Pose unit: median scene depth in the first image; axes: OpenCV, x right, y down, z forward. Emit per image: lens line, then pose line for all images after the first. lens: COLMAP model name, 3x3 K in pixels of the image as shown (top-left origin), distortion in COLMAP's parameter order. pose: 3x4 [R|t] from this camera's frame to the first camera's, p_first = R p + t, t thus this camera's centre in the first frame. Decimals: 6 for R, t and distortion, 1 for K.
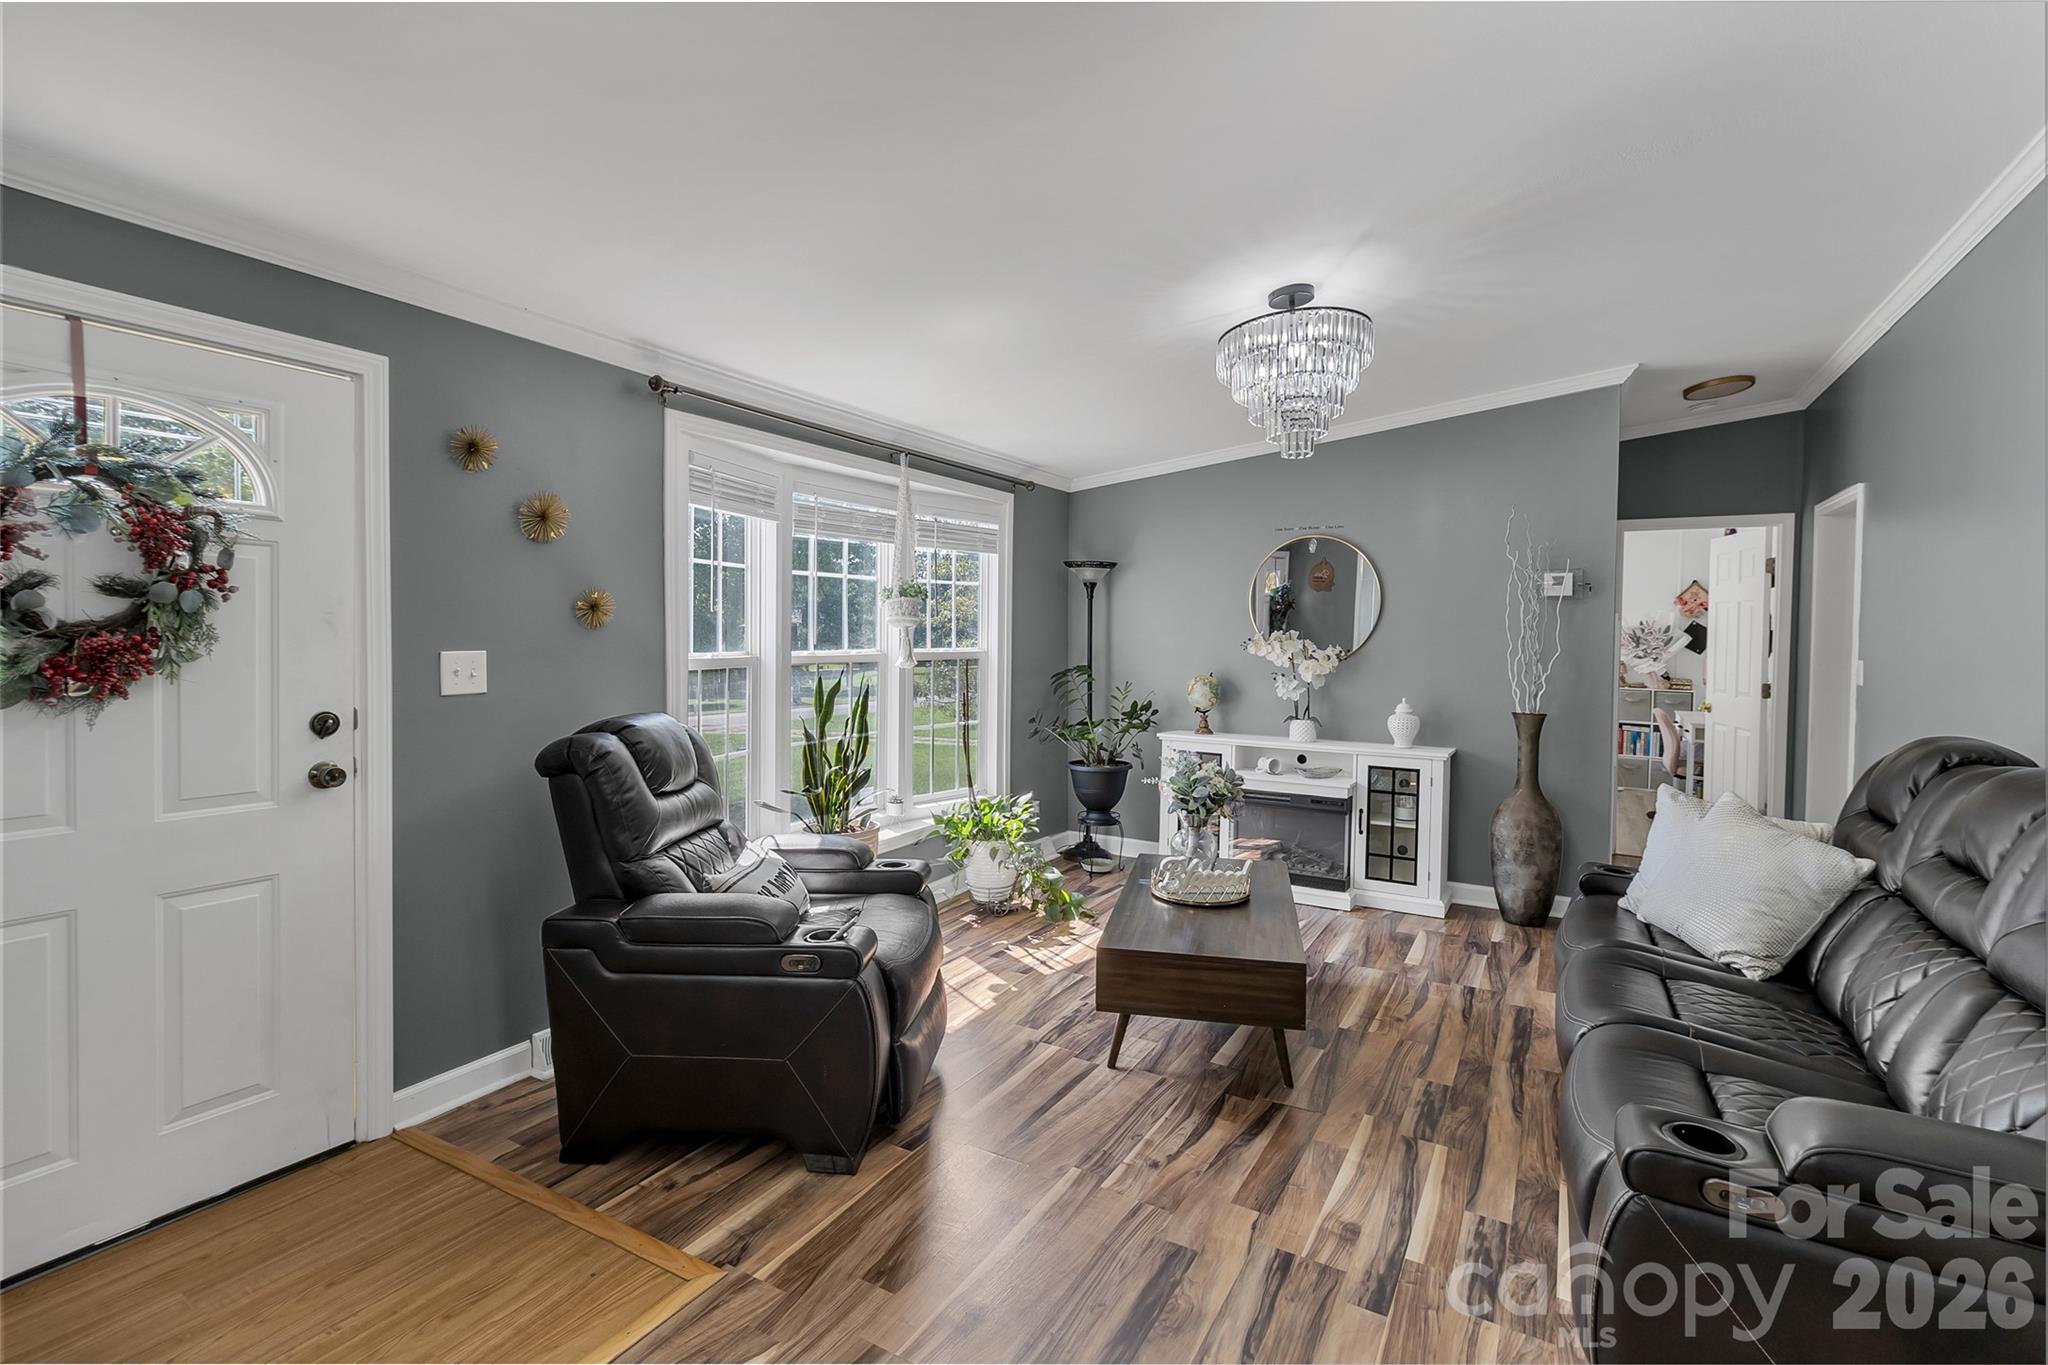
lens RADIAL K [[933.4, 0, 1041.6], [0, 933.4, 676.2], [0, 0, 1]] dist [-0.002579, -0.001610]
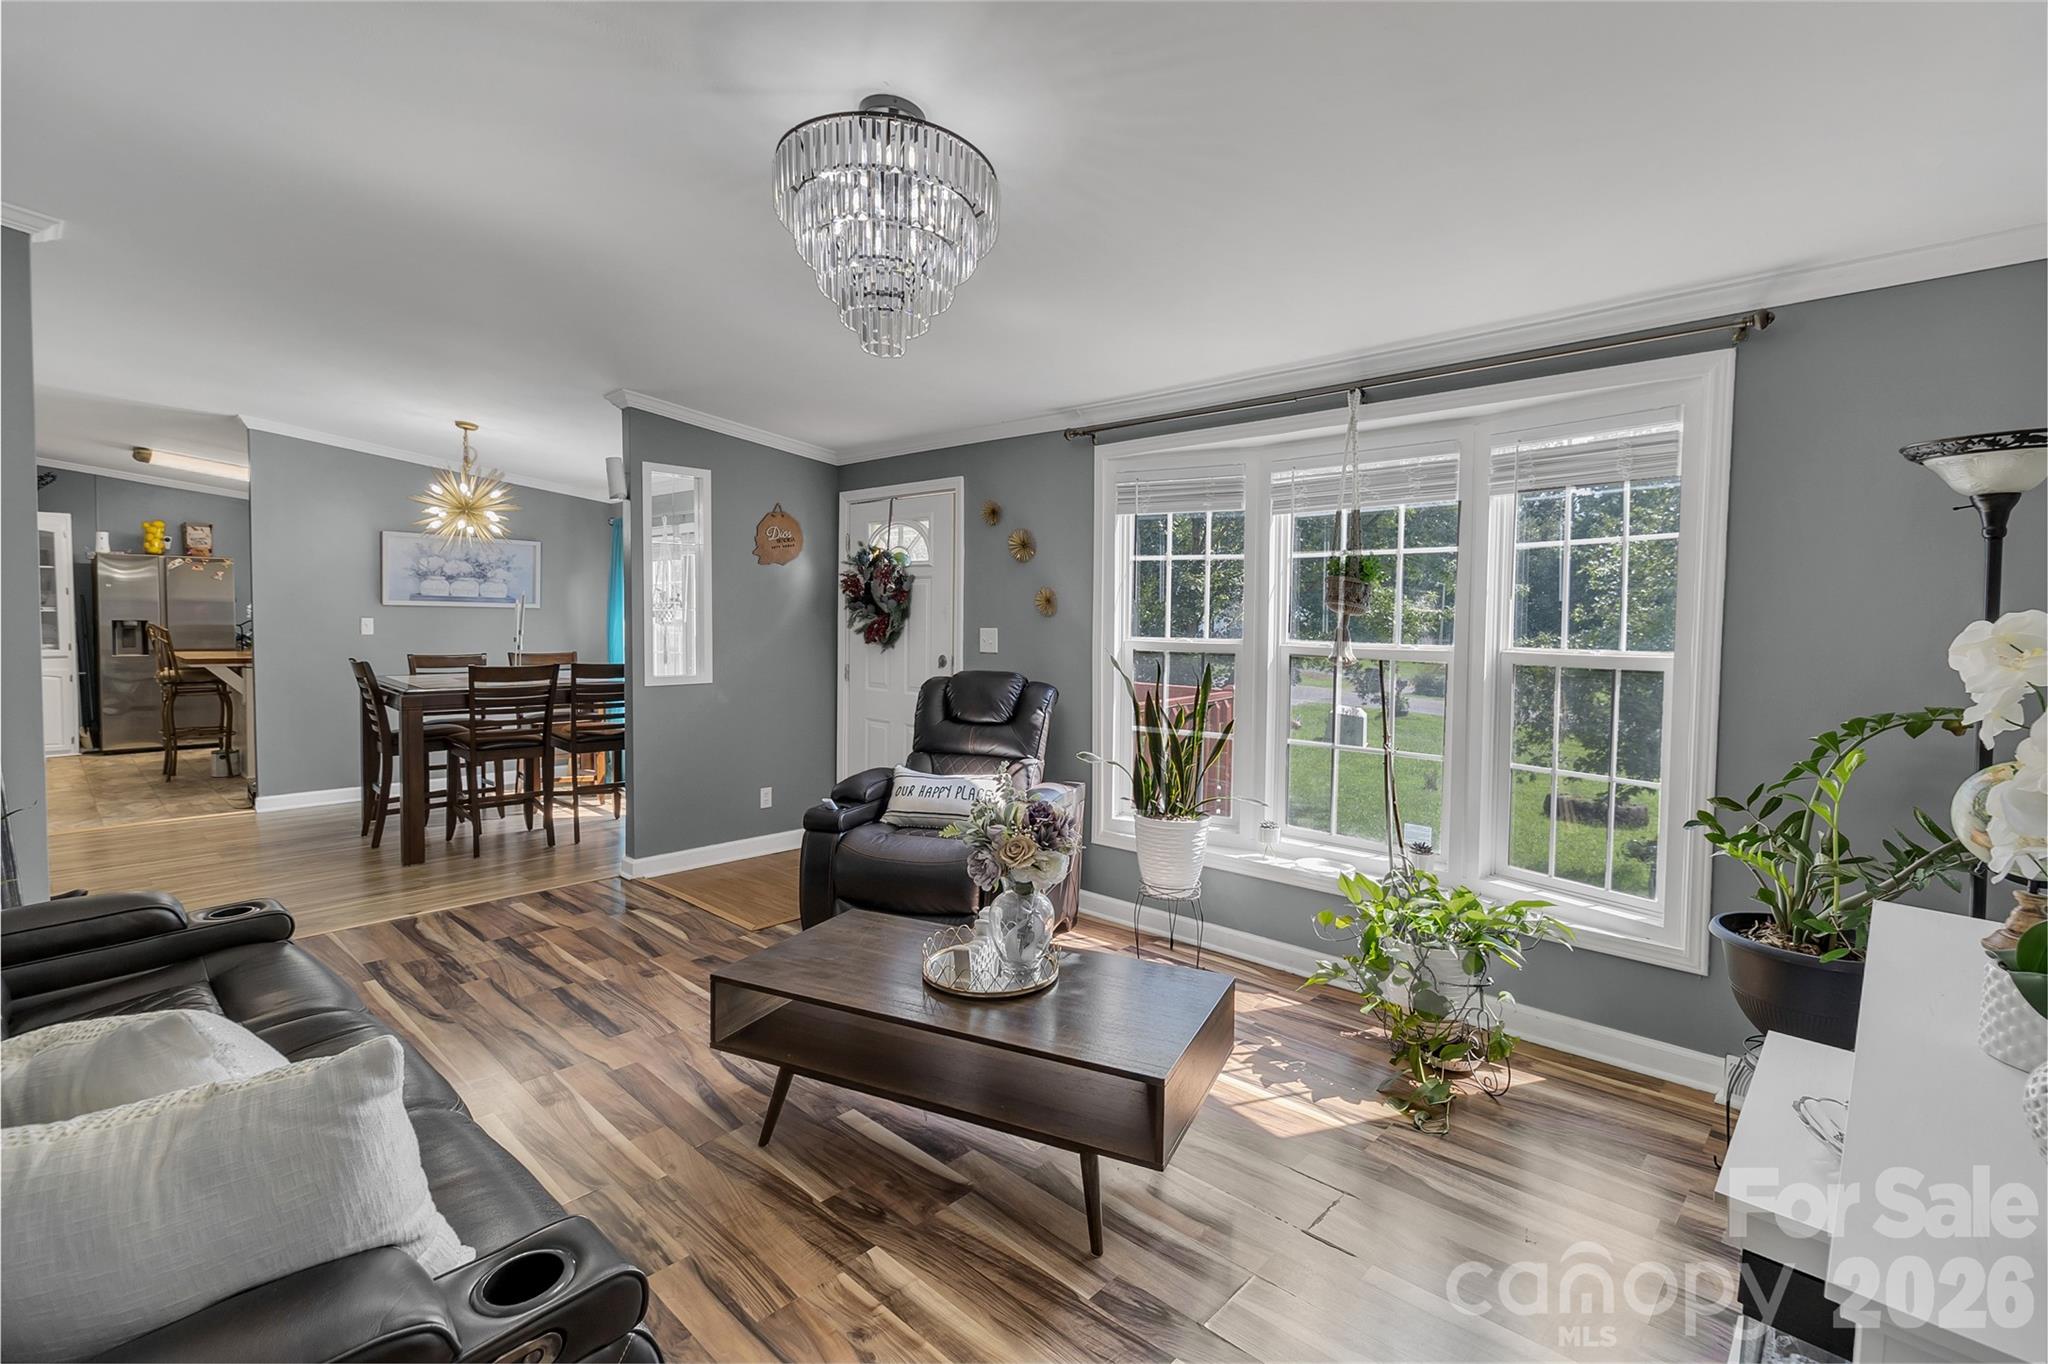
lens RADIAL K [[933.4, 0, 1042.7], [0, 933.4, 676.2], [0, 0, 1]] dist [-0.002579, -0.001610]
pose [[-0.227105, 0.052957, -0.972429, 0.644973], [-0.057570, 0.996044, 0.067688, -0.038086], [0.972167, 0.071355, -0.223158, 0.895114]]
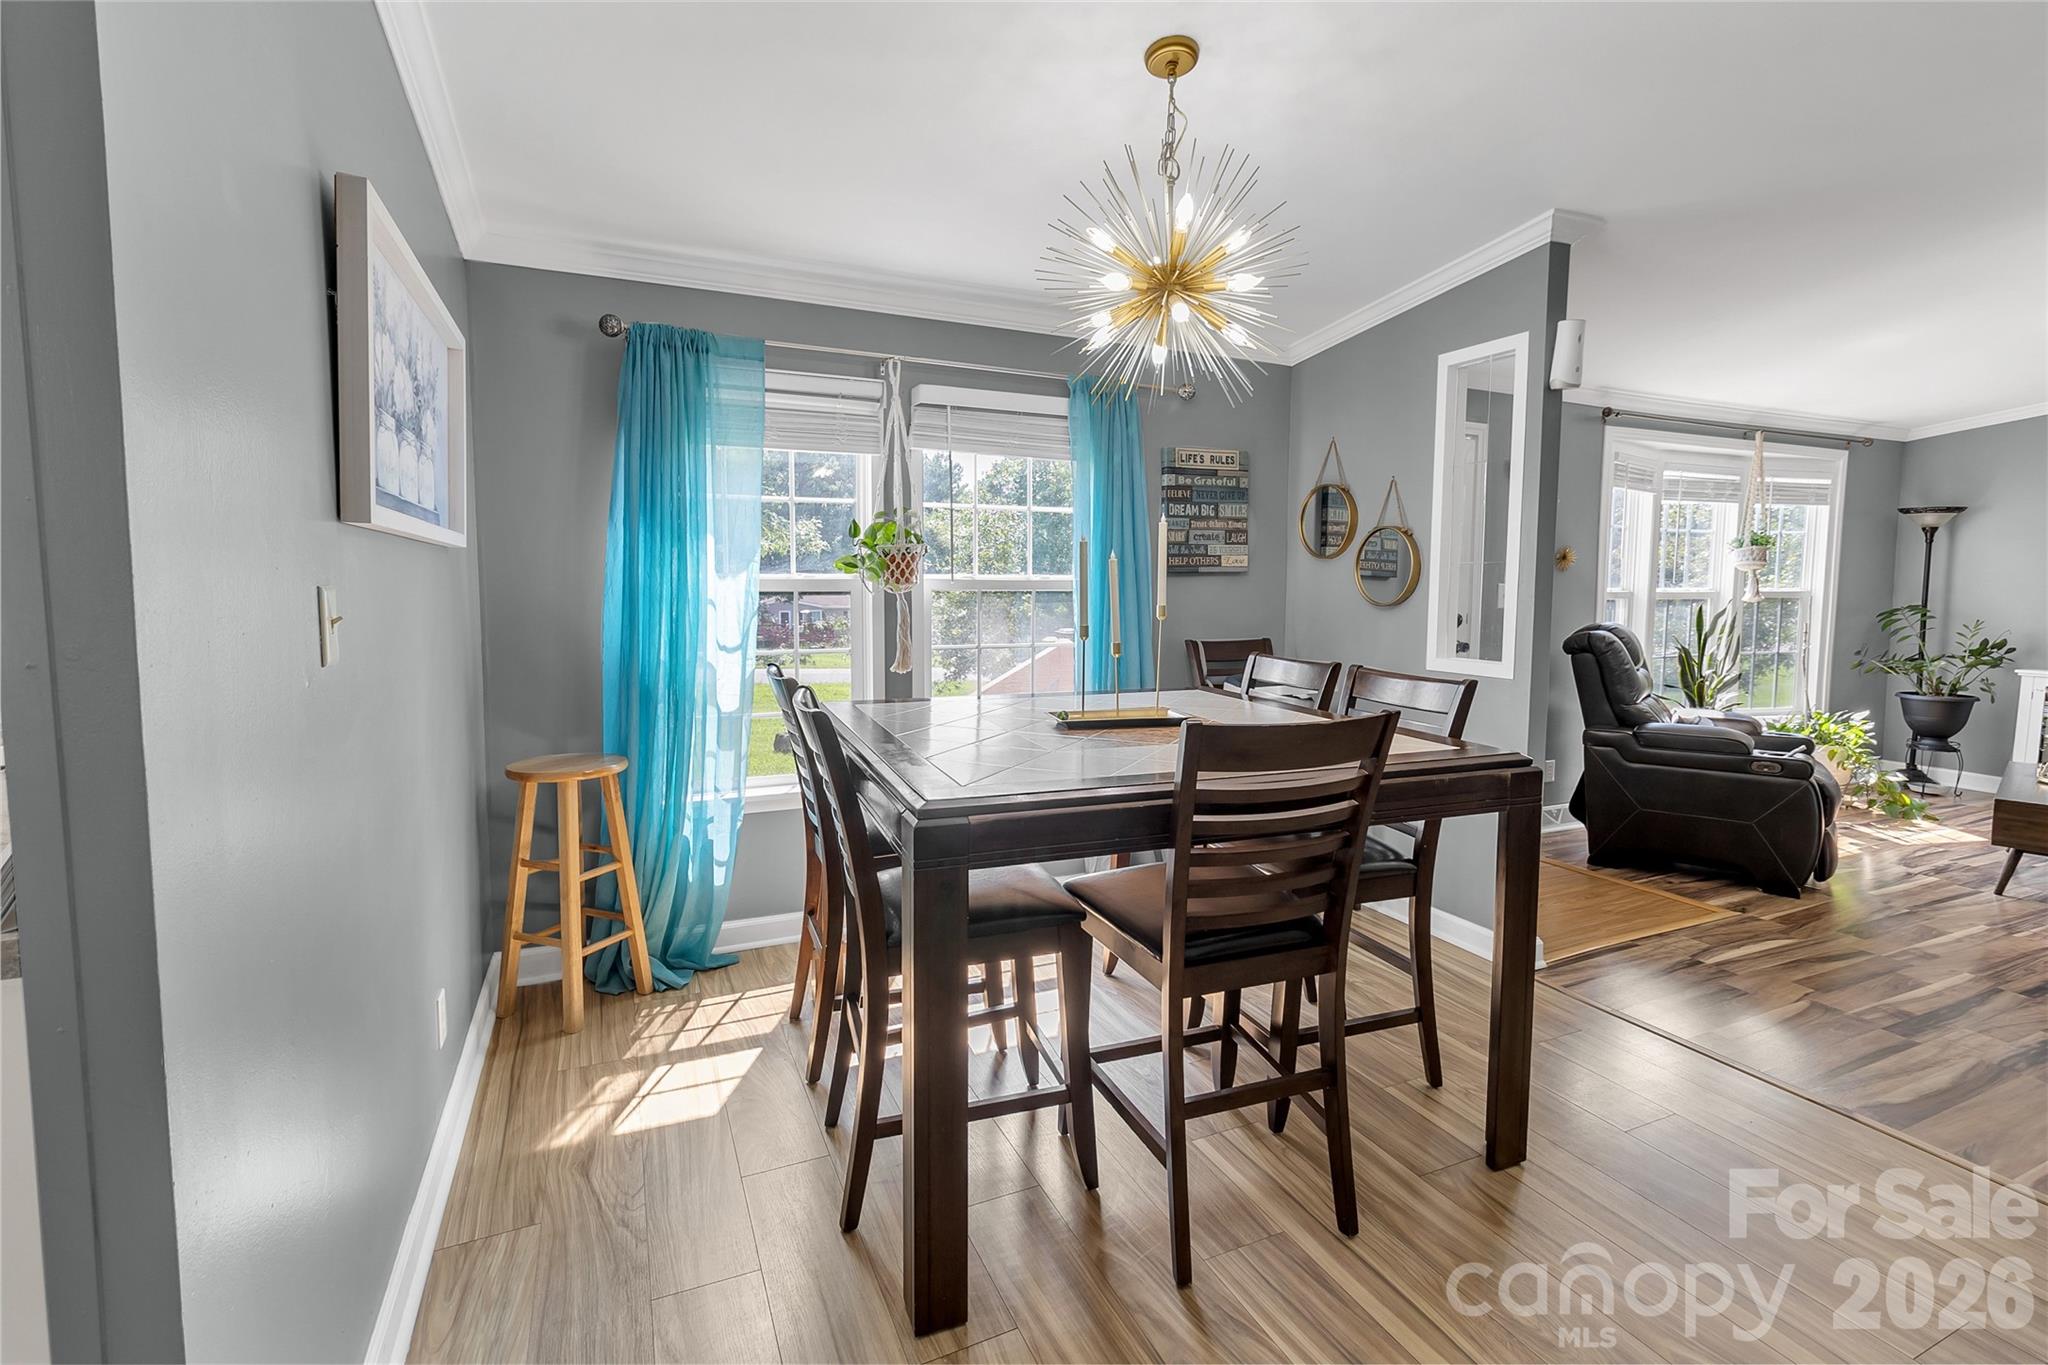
lens RADIAL K [[933.4, 0, 1021.6], [0, 933.4, 668.0], [0, 0, 1]] dist [-0.002579, -0.001610]
pose [[0.804134, 0.048613, -0.592458, -0.183496], [-0.024001, 0.998493, 0.049352, 0.040730], [0.593964, -0.025466, 0.804089, -0.590350]]
